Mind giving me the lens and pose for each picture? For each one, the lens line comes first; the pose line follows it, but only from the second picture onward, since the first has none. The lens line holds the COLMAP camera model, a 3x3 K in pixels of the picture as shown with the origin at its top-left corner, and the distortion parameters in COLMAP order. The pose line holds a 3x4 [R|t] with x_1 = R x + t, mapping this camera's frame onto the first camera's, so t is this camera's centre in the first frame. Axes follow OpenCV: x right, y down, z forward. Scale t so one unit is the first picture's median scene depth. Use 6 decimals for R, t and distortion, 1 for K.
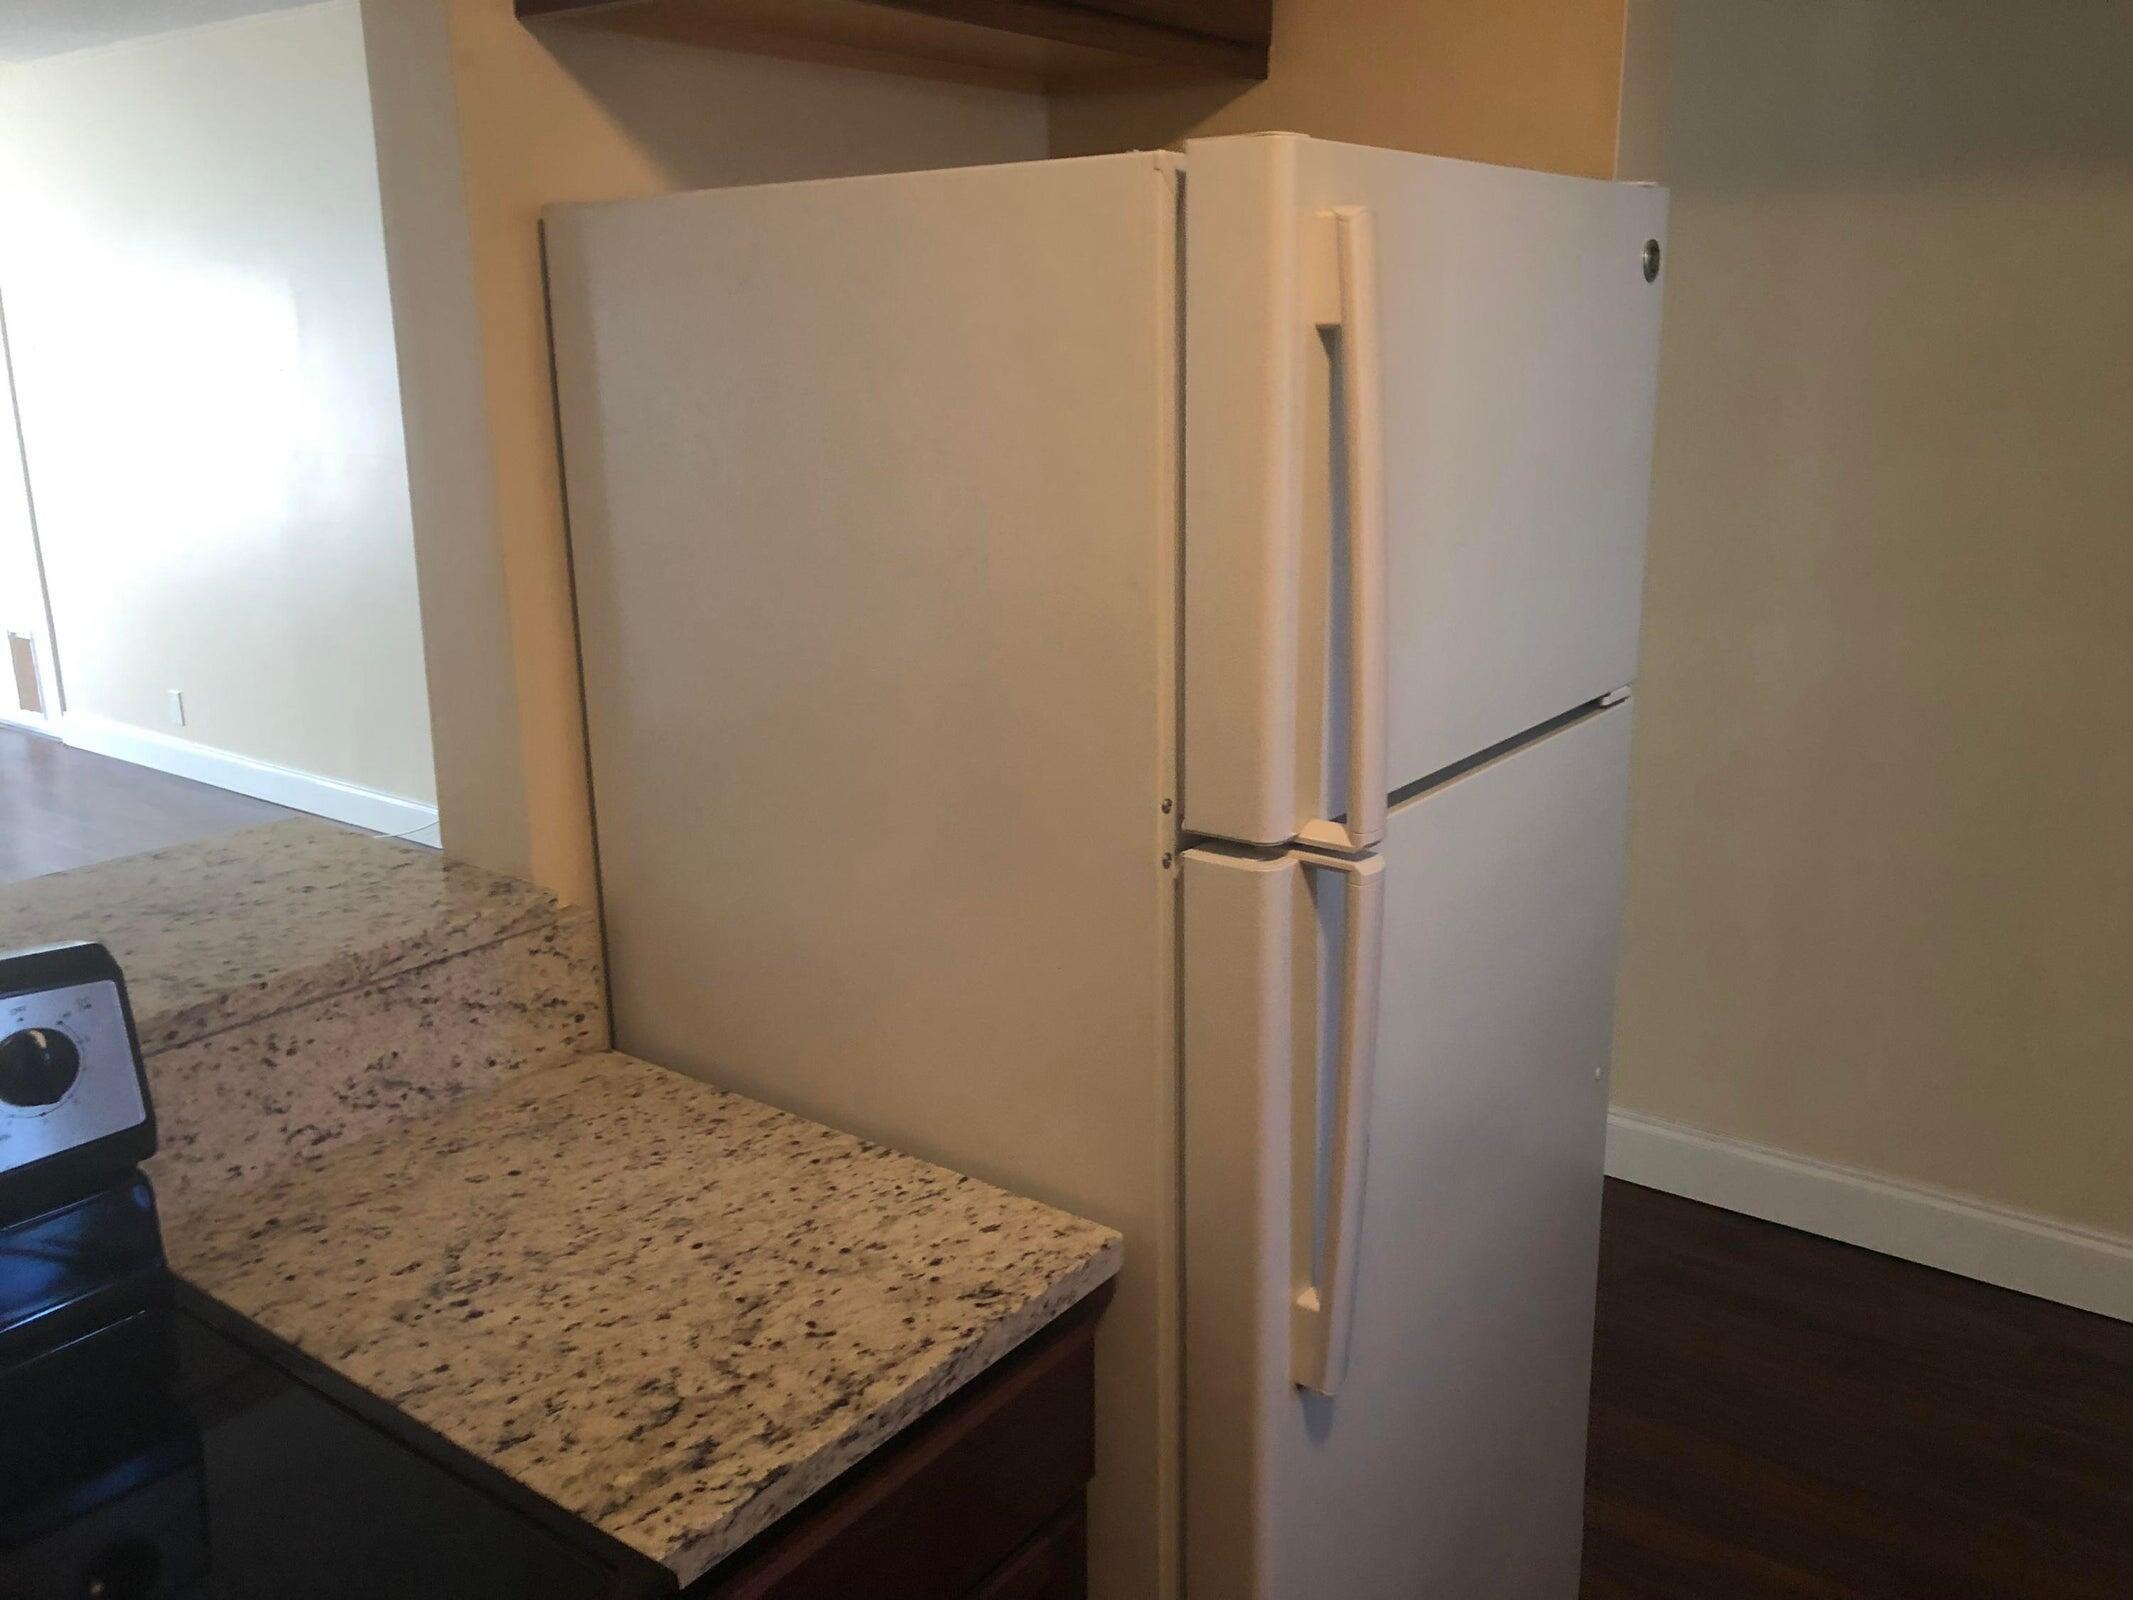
lens RADIAL K [[1758.7, 0, 1066.5], [0, 1758.7, 800.0], [0, 0, 1]] dist [-0.058768, 0.112794]
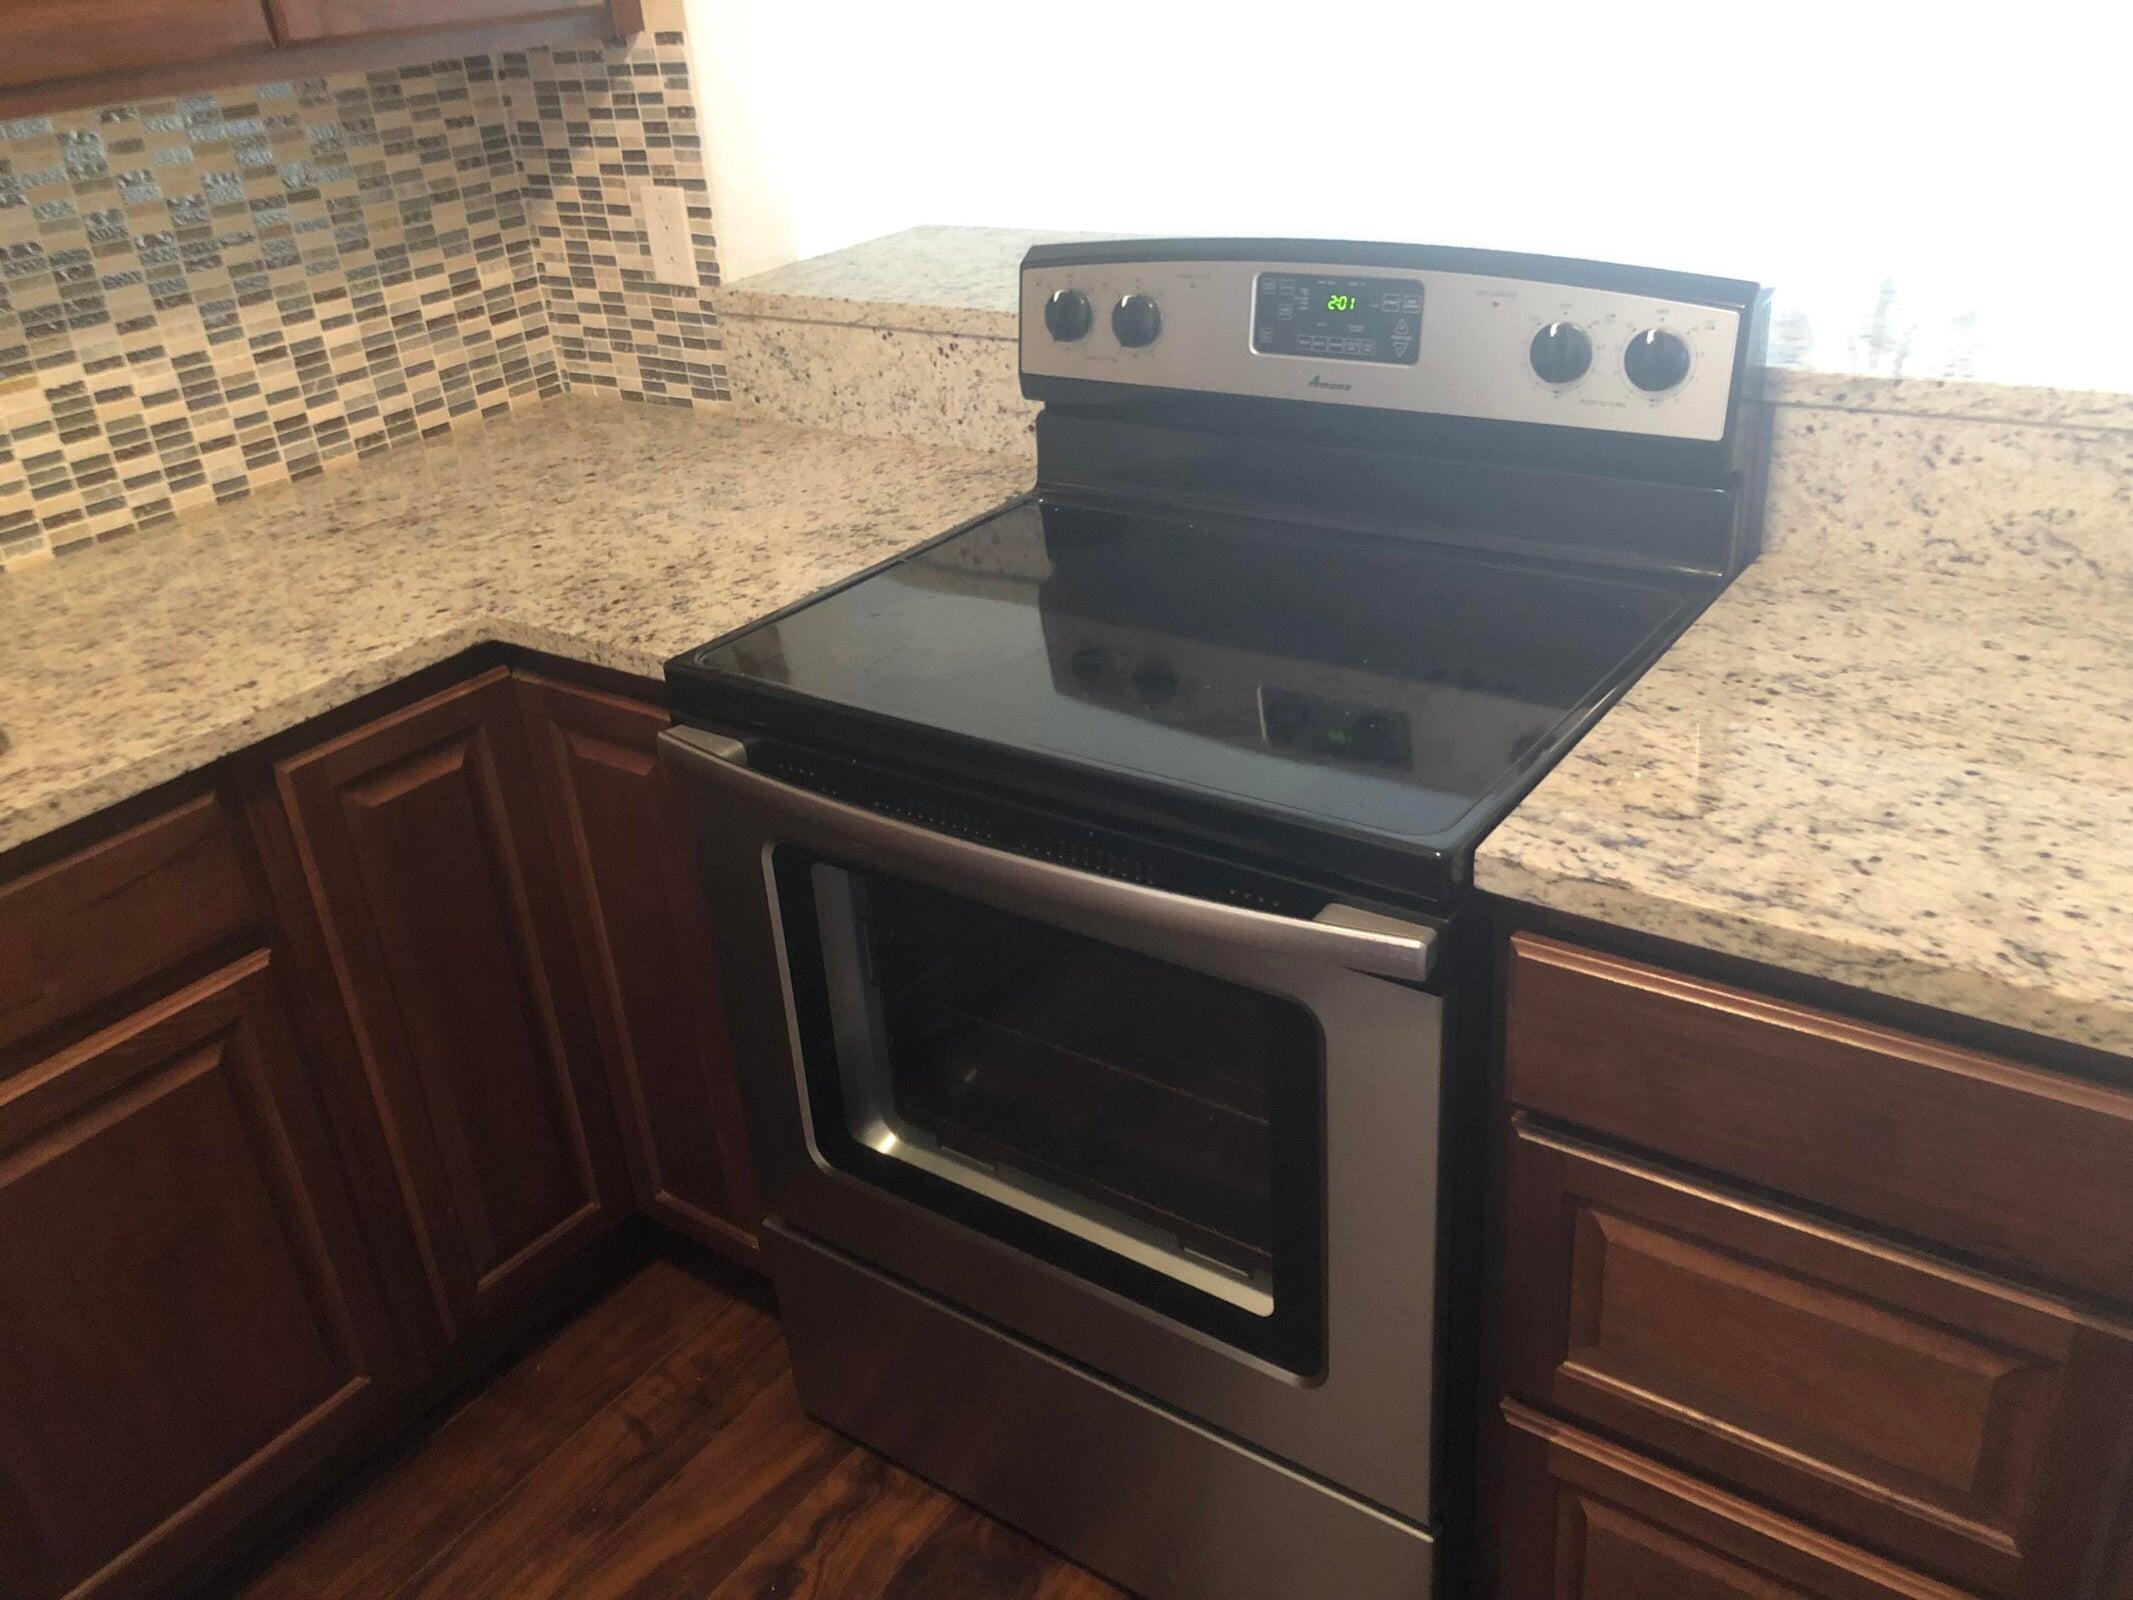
lens RADIAL K [[1758.7, 0, 1066.5], [0, 1758.7, 800.0], [0, 0, 1]] dist [-0.058768, 0.112794]
pose [[0.007441, 0.467544, -0.883938, 0.598184], [-0.172887, 0.871253, 0.459379, -0.068301], [0.984914, 0.149403, 0.087316, 0.464045]]
